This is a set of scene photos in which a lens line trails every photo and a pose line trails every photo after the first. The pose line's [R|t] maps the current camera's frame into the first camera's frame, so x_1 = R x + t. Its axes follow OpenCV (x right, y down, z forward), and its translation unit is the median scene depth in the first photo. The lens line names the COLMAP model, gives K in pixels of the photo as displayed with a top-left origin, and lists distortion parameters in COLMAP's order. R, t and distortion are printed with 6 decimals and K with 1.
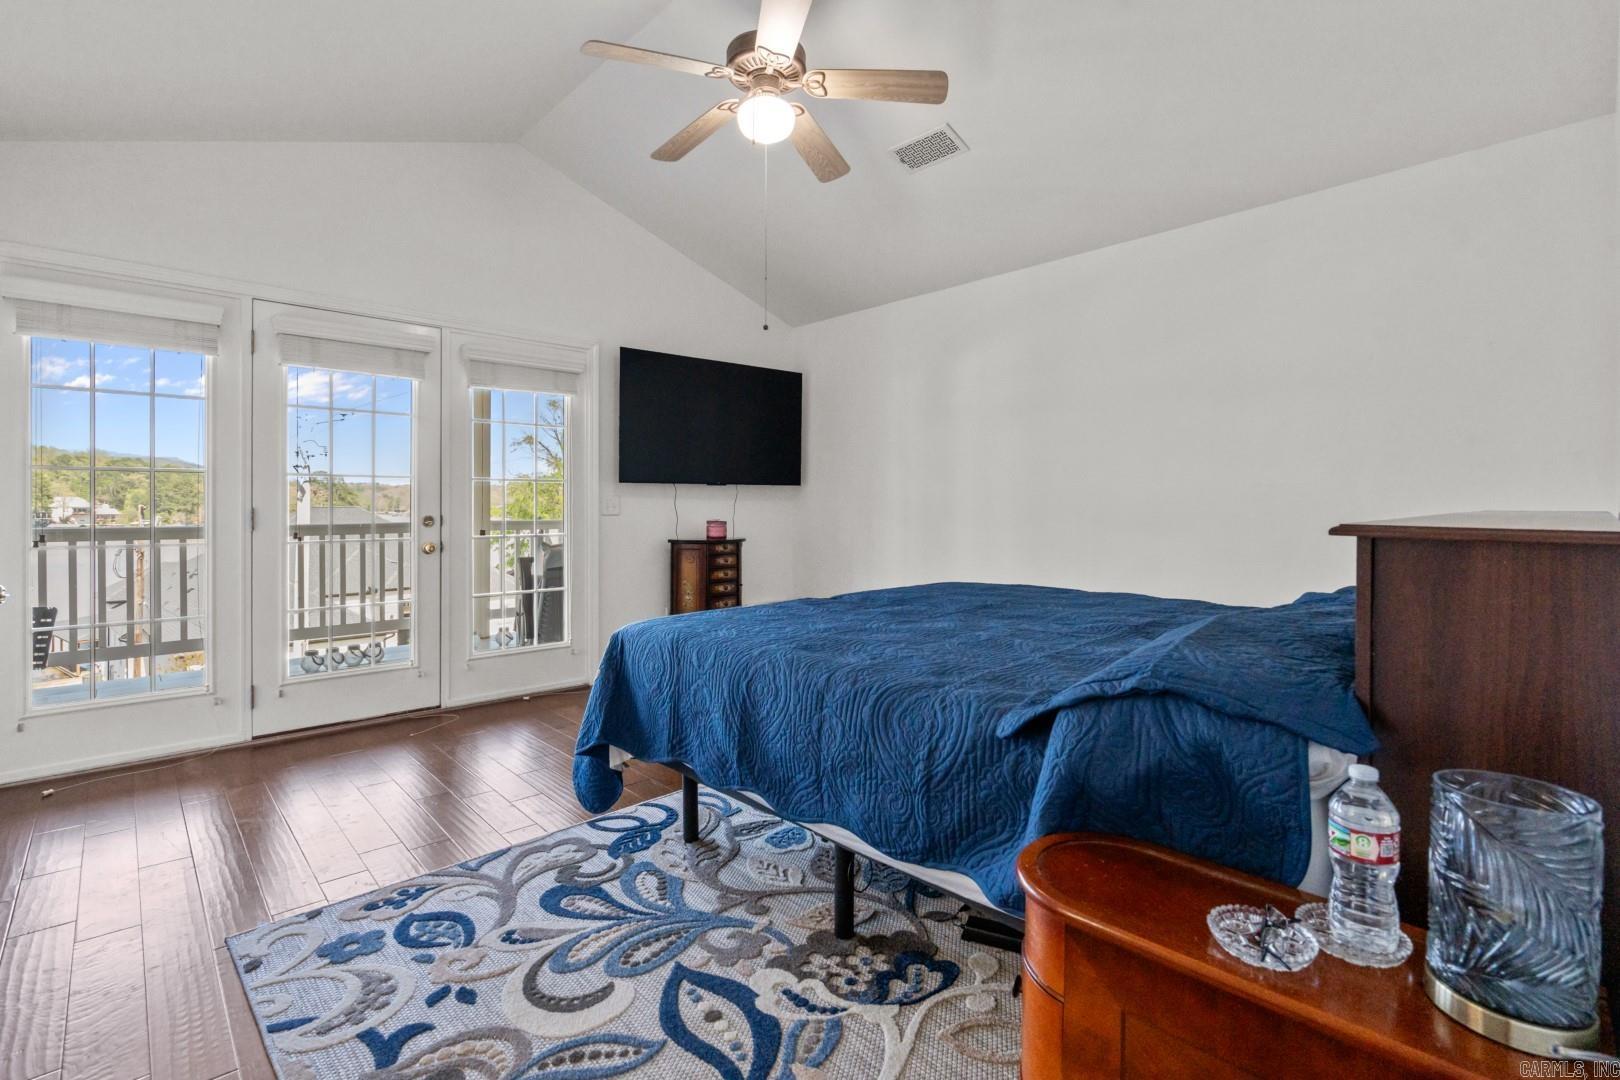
lens RADIAL K [[746.2, 0, 808.8], [0, 746.2, 515.9], [0, 0, 1]] dist [0.000940, -0.000804]
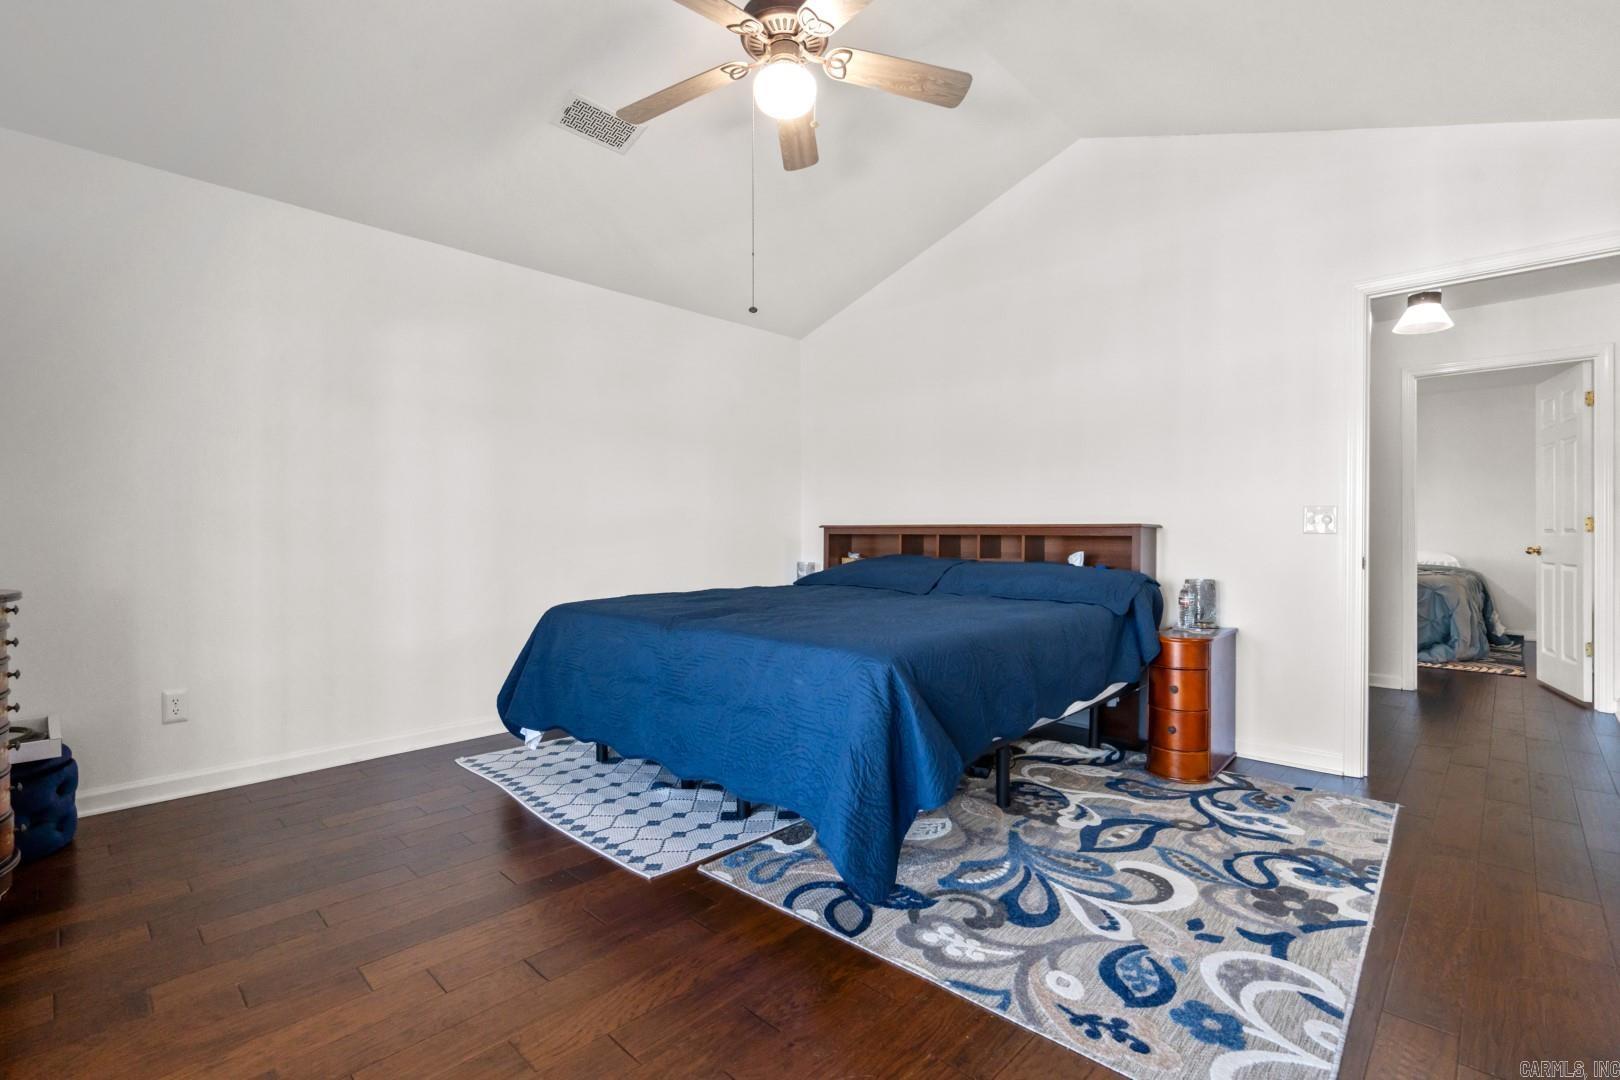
lens RADIAL K [[746.2, 0, 803.0], [0, 746.2, 536.0], [0, 0, 1]] dist [0.000940, -0.000804]
pose [[-0.069497, -0.002747, 0.997578, -1.472475], [0.008831, 0.999955, 0.003368, 0.017490], [-0.997543, 0.009044, -0.069470, 1.568451]]
